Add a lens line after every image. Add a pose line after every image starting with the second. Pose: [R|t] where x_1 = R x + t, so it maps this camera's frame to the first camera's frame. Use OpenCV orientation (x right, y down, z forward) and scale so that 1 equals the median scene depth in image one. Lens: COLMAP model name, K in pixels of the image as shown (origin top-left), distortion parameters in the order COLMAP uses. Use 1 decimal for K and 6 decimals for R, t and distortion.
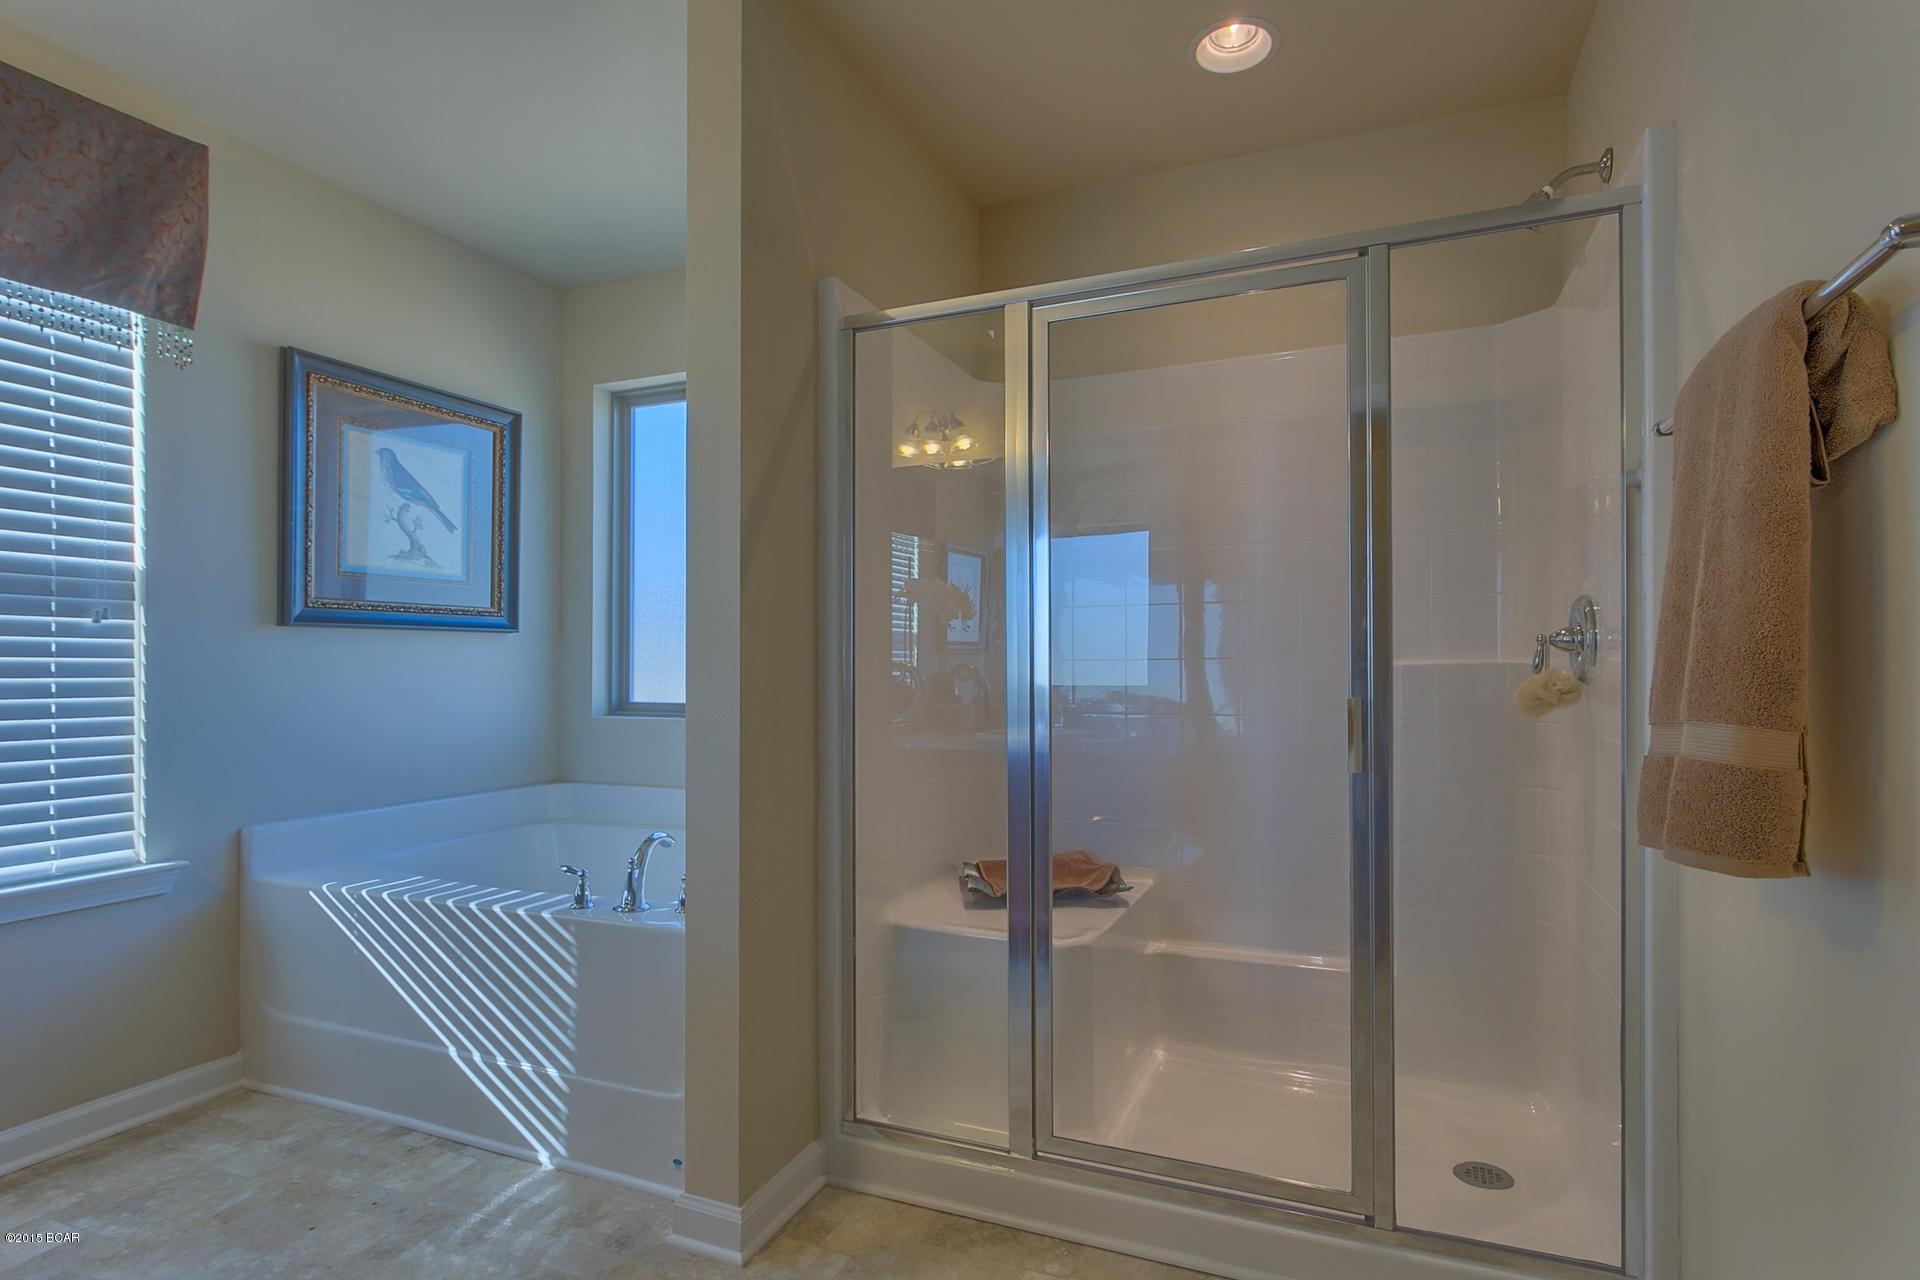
lens RADIAL K [[934.1, 0, 997.8], [0, 934.1, 665.8], [0, 0, 1]] dist [0.002011, -0.000609]
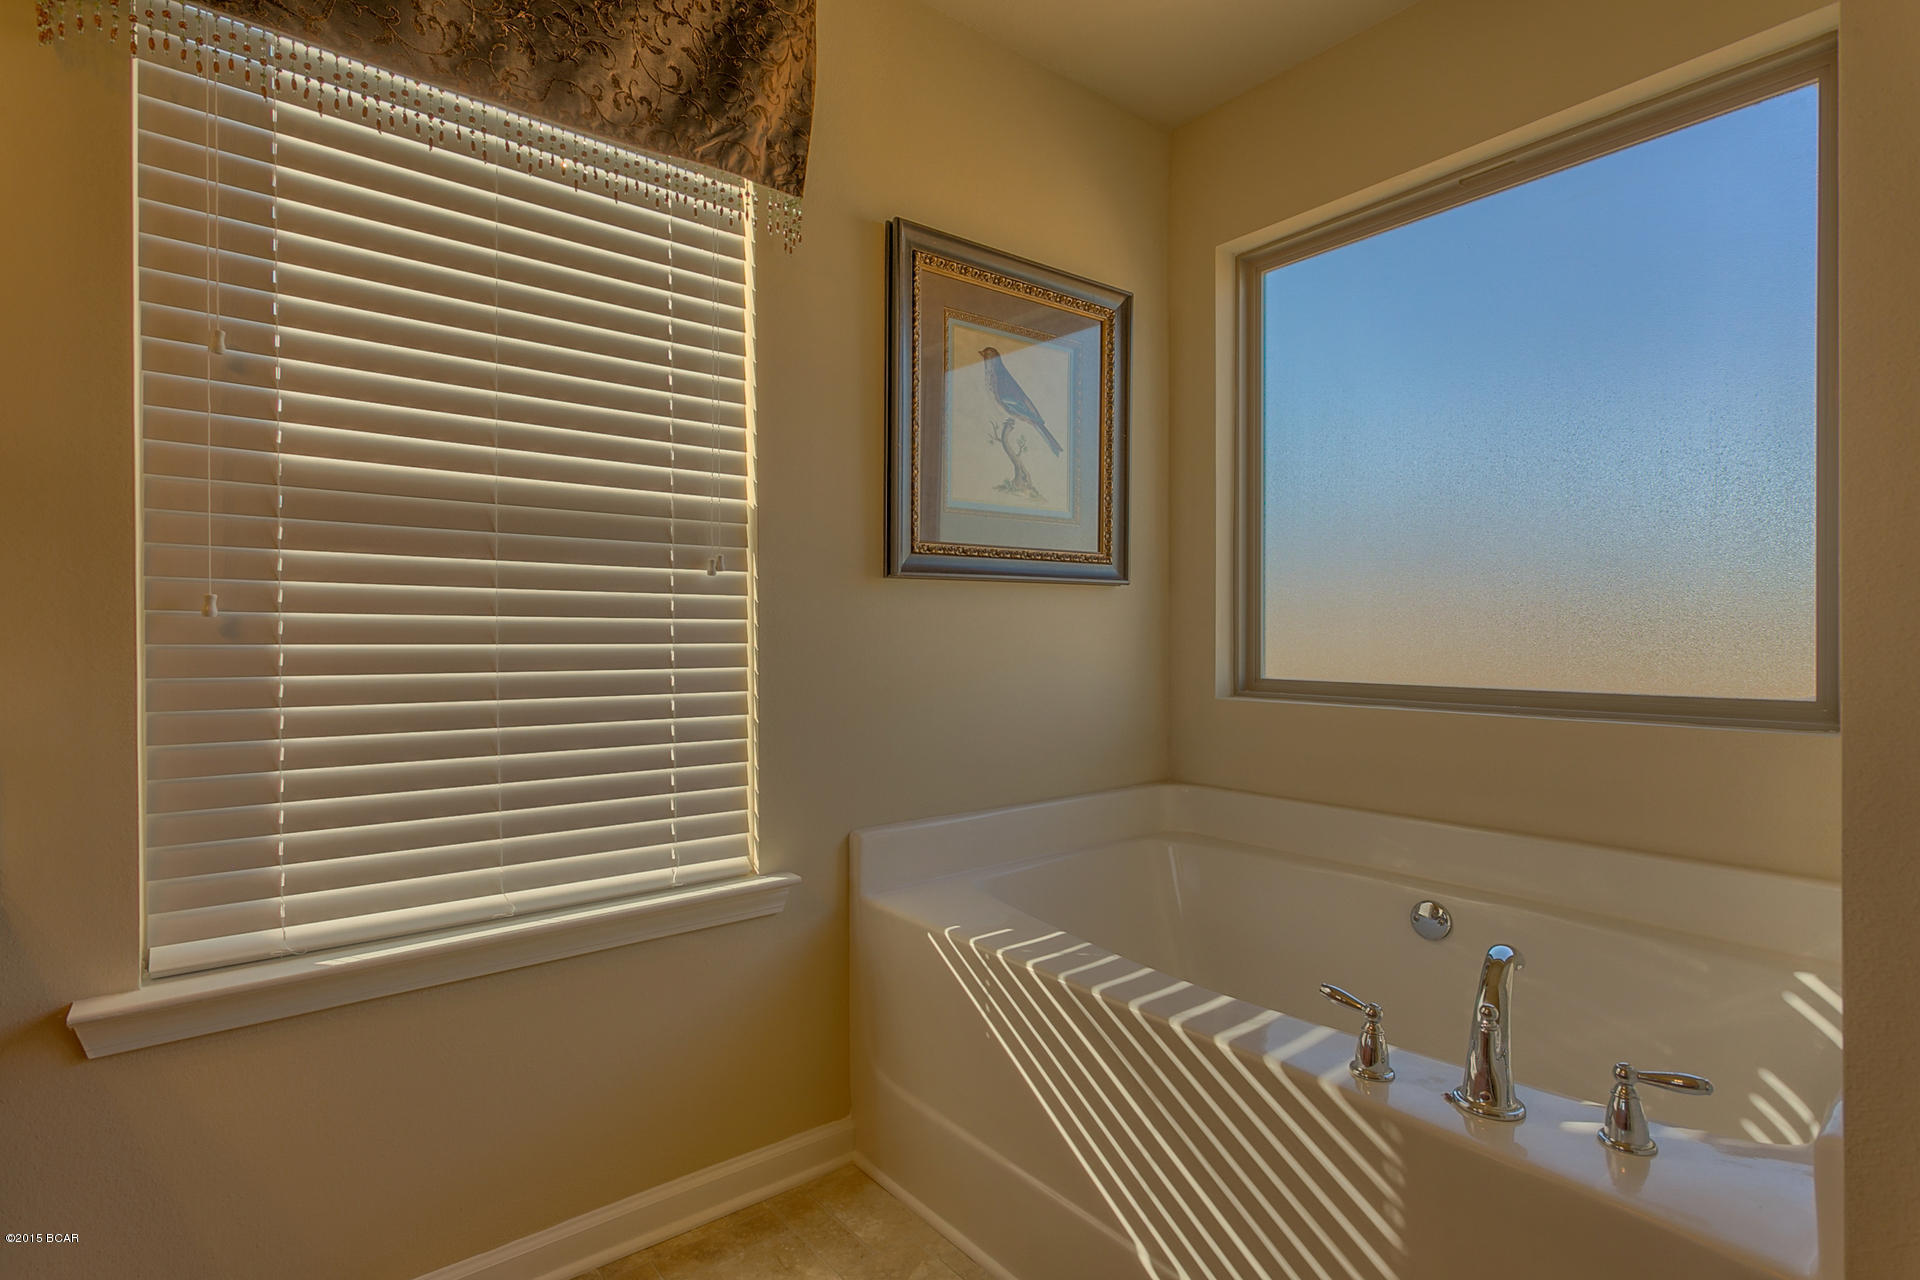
lens RADIAL K [[934.1, 0, 964.6], [0, 934.1, 637.5], [0, 0, 1]] dist [0.002011, -0.000609]
pose [[0.869211, -0.001665, -0.494439, -0.355486], [0.003988, 0.999985, 0.003643, 0.005393], [0.494426, -0.005139, 0.869205, 0.385044]]
